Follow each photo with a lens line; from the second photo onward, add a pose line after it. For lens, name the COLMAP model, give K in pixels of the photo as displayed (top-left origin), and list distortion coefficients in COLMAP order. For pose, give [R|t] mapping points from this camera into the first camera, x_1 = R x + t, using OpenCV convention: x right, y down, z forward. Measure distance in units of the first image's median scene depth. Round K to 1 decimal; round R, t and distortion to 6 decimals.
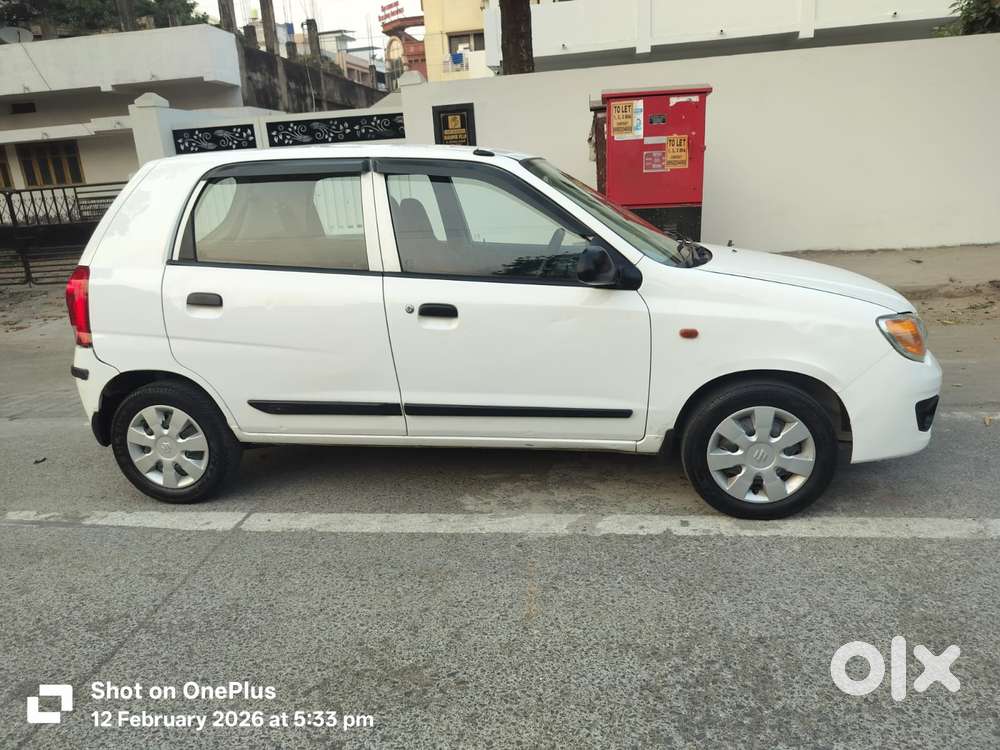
lens RADIAL K [[715.9, 0, 500.0], [0, 715.9, 375.0], [0, 0, 1]] dist [0.095265, -0.156309]
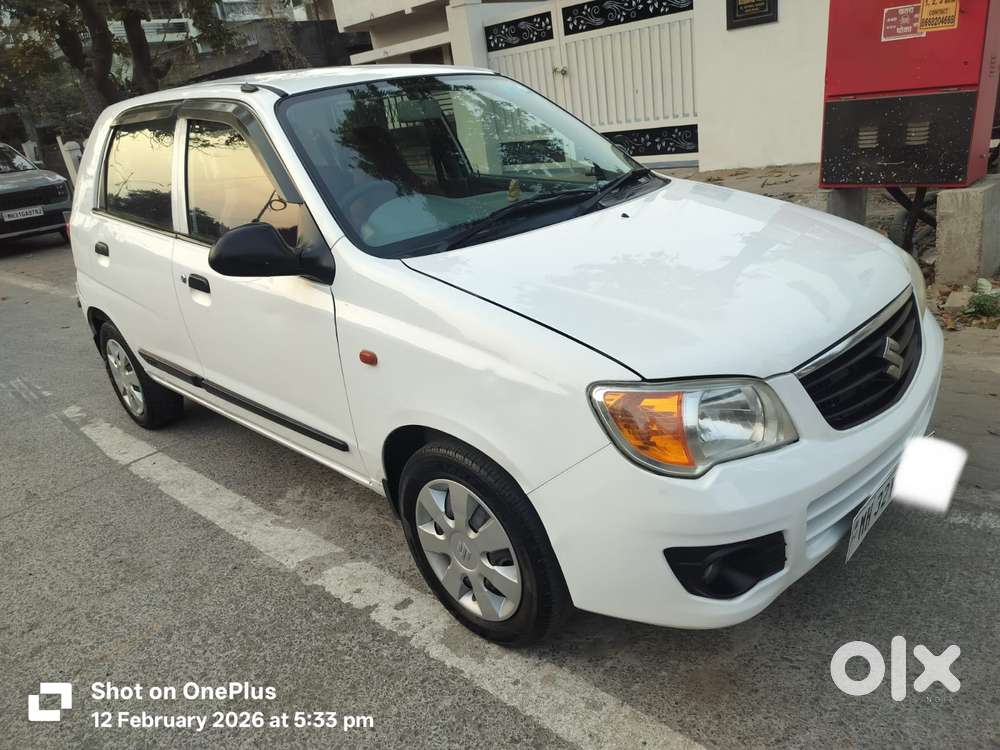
lens RADIAL K [[726.9, 0, 500.0], [0, 726.9, 375.0], [0, 0, 1]] dist [0.046848, -0.034219]
pose [[0.810940, 0.164169, -0.561627, 0.669059], [-0.073485, 0.980809, 0.180593, -0.155710], [0.580497, -0.105179, 0.807441, 0.446499]]
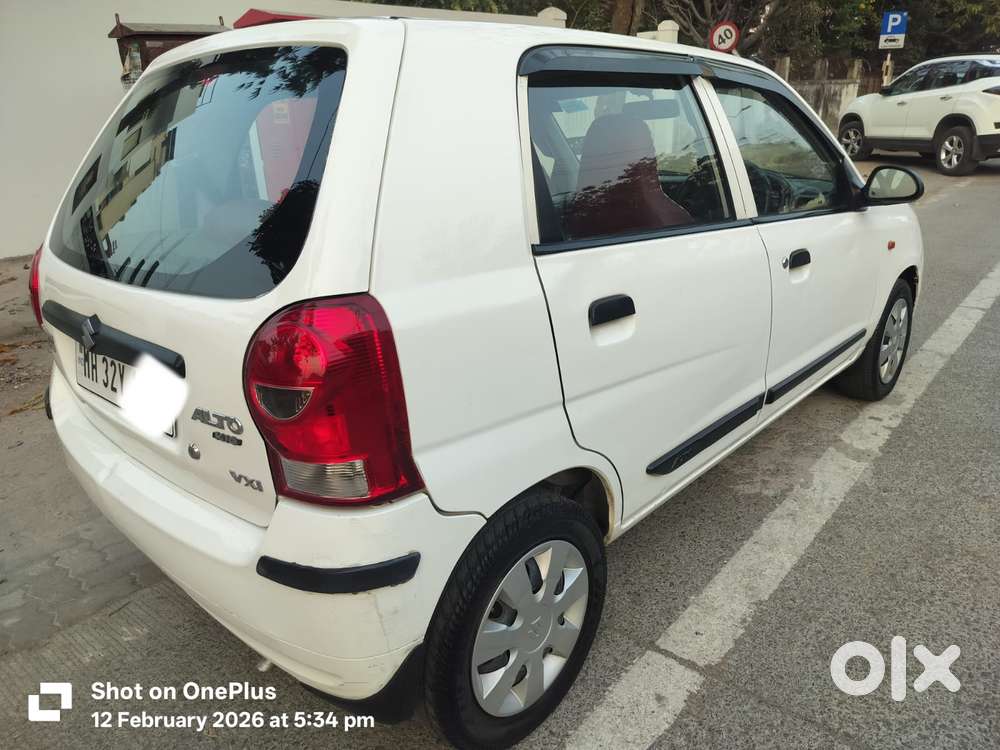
lens RADIAL K [[680.0, 0, 501.9], [0, 680.0, 381.8], [0, 0, 1]] dist [0.035563, -0.024749]
pose [[0.563602, -0.268146, 0.781314, -0.828581], [0.254081, 0.956266, 0.144908, -0.140923], [-0.786000, 0.116846, 0.607084, 0.748696]]
